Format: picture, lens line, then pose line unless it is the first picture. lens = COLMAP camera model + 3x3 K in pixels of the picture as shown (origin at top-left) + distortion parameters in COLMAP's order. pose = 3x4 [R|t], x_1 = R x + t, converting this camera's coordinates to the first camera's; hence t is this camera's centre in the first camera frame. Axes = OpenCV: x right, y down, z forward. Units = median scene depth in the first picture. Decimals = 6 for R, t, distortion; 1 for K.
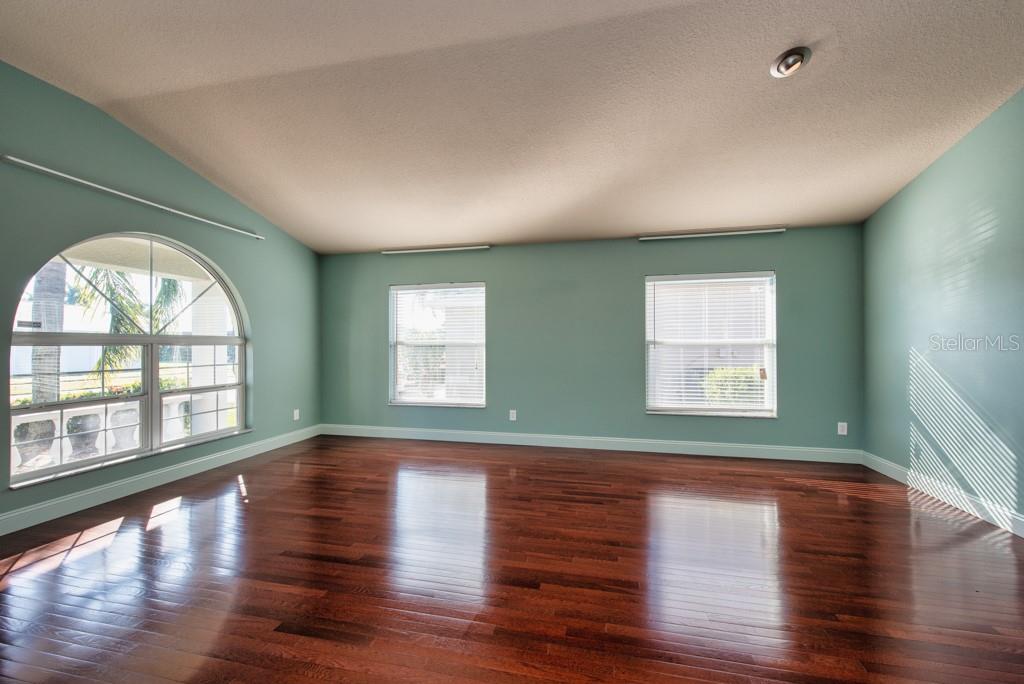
lens RADIAL K [[406.6, 0, 512.0], [0, 406.6, 342.0], [0, 0, 1]] dist [0.010899, -0.000283]
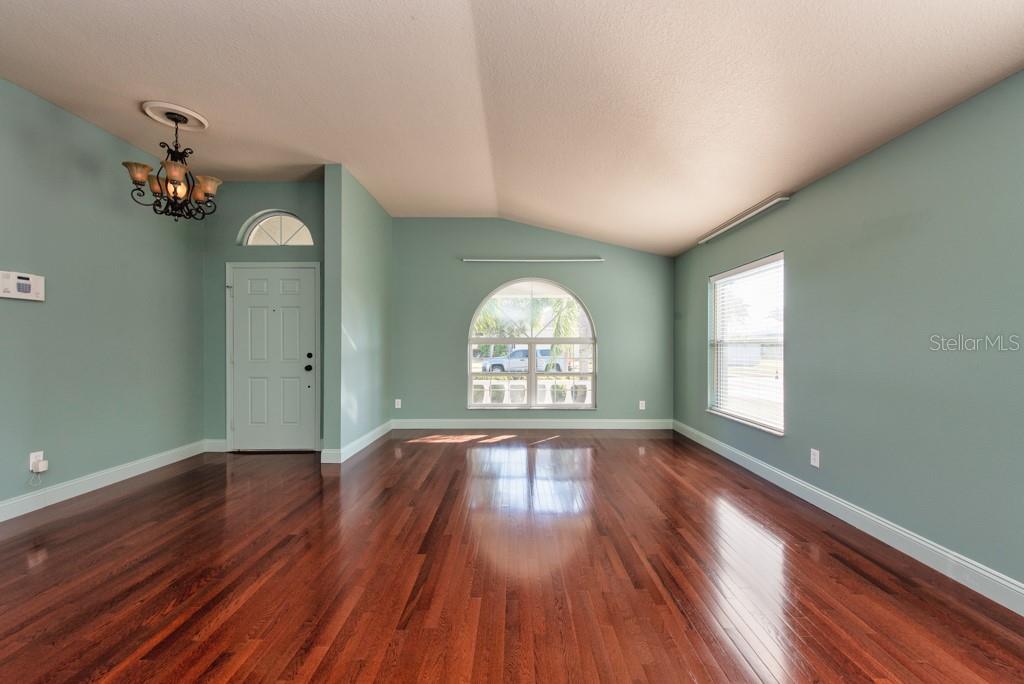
lens RADIAL K [[400.6, 0, 511.4], [0, 400.6, 343.2], [0, 0, 1]] dist [0.016128, 0.000014]
pose [[0.212196, -0.001409, -0.977226, 0.687008], [0.007417, 0.999972, 0.000169, 0.002359], [0.977199, -0.007284, 0.212201, 0.564479]]
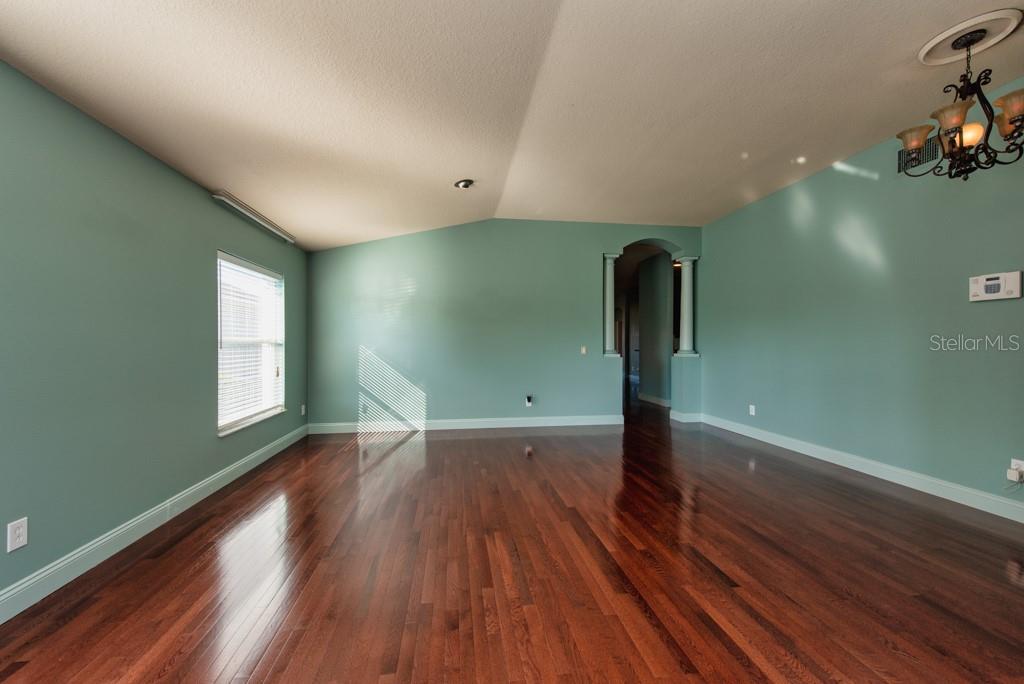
lens RADIAL K [[400.6, 0, 511.4], [0, 400.6, 343.2], [0, 0, 1]] dist [0.016128, 0.000014]
pose [[-0.357097, 0.001655, 0.934066, -0.679693], [-0.007477, 0.999961, -0.004630, 0.005564], [-0.934037, -0.008637, -0.357071, 0.964931]]
